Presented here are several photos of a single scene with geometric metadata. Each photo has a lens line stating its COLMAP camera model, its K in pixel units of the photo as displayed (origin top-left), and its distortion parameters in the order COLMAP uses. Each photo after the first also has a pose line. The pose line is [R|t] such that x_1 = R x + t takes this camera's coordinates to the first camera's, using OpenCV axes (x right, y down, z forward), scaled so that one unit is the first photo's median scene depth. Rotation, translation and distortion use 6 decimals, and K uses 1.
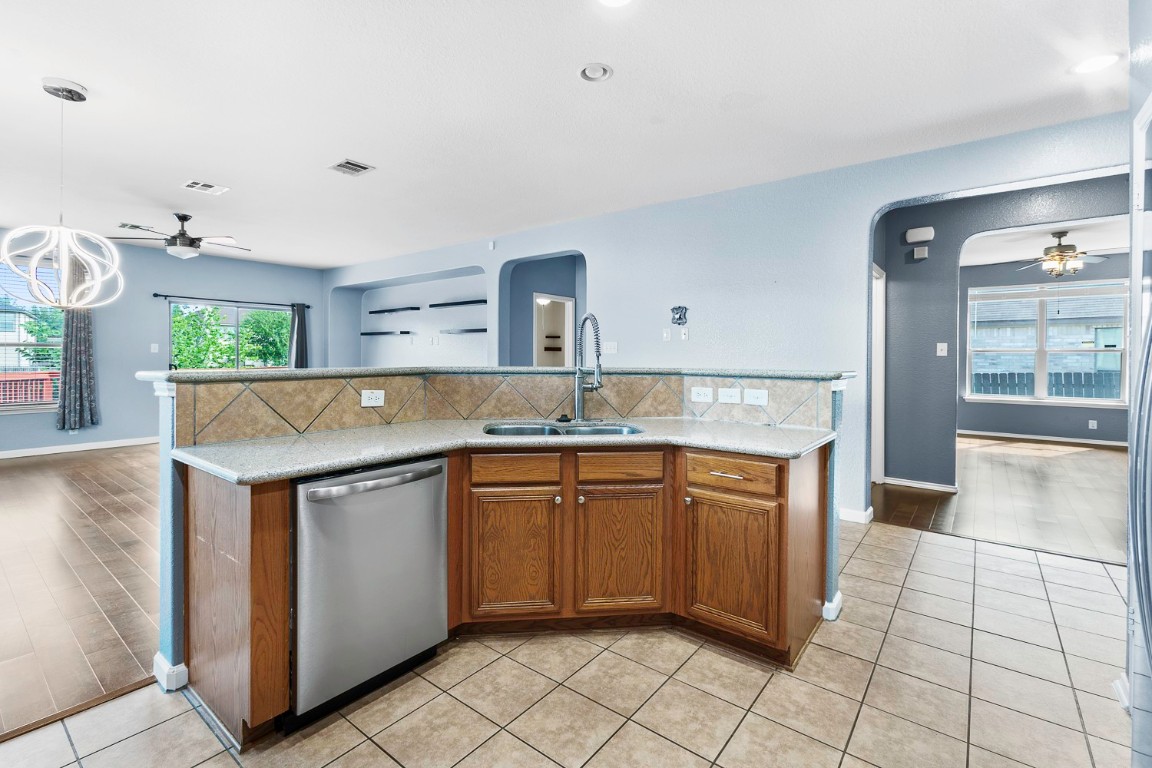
lens RADIAL K [[523.9, 0, 562.2], [0, 523.9, 357.7], [0, 0, 1]] dist [-0.013579, 0.010270]
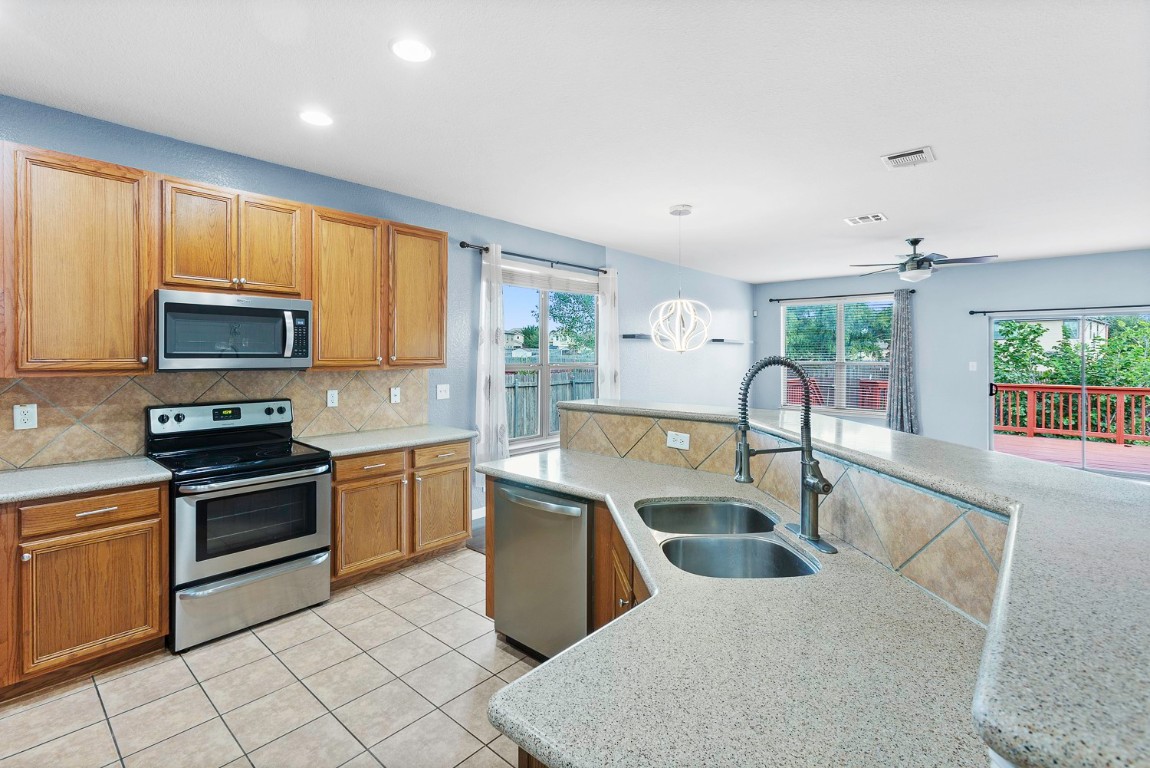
lens RADIAL K [[523.0, 0, 574.6], [0, 523.0, 358.2], [0, 0, 1]] dist [-0.013579, 0.010270]
pose [[-0.047473, 0.000482, -0.998872, 0.668144], [-0.006794, 0.999977, 0.000805, -0.082706], [0.998849, 0.006825, -0.047469, 0.833726]]
